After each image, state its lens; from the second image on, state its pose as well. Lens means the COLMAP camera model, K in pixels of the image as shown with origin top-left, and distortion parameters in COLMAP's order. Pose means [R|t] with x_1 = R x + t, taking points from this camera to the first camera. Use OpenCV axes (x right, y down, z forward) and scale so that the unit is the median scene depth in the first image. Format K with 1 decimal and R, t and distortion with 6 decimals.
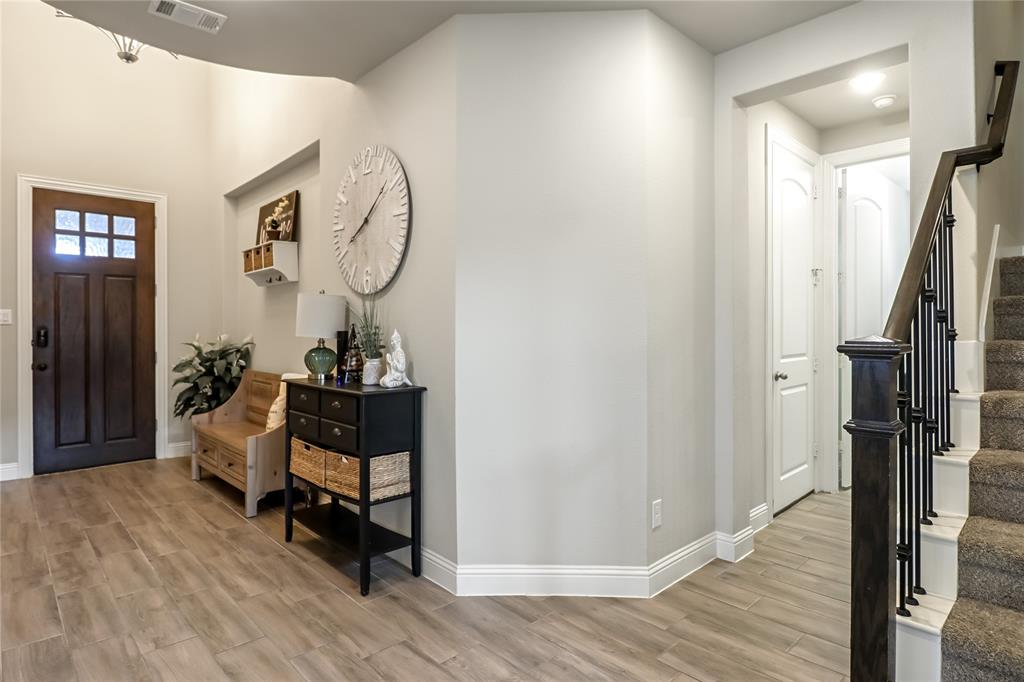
lens RADIAL K [[555.5, 0, 508.2], [0, 555.5, 331.5], [0, 0, 1]] dist [-0.001537, -0.013061]
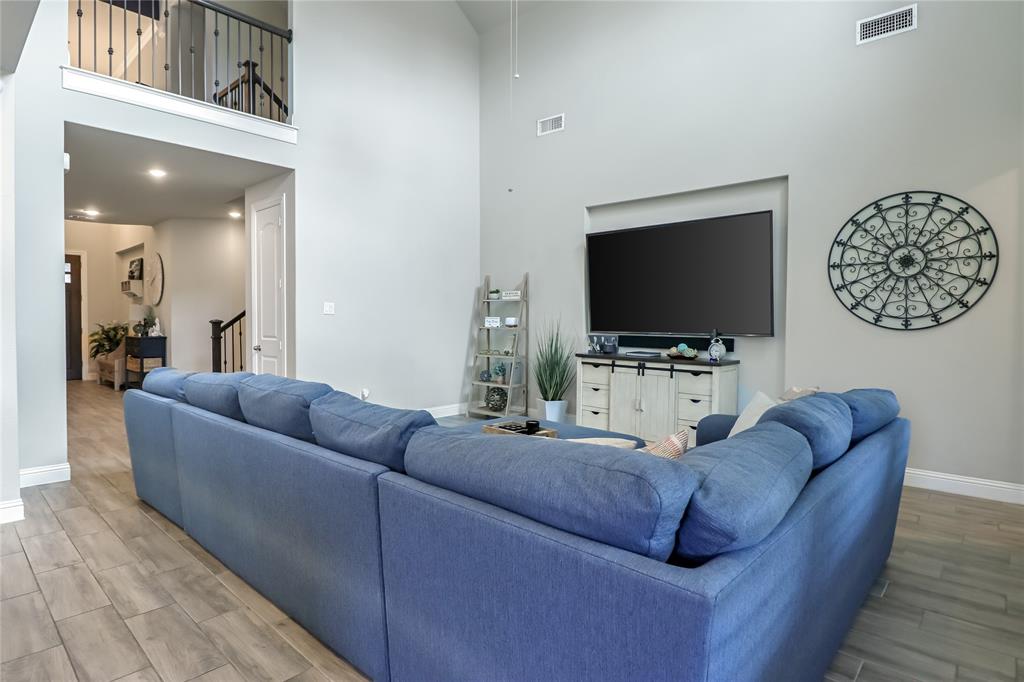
lens RADIAL K [[555.5, 0, 508.2], [0, 555.5, 331.5], [0, 0, 1]] dist [-0.001537, -0.013061]
pose [[0.997937, 0.003700, 0.064098, 0.981465], [-0.004838, 0.999833, 0.017608, 0.006313], [-0.064022, -0.017882, 0.997788, -1.386377]]
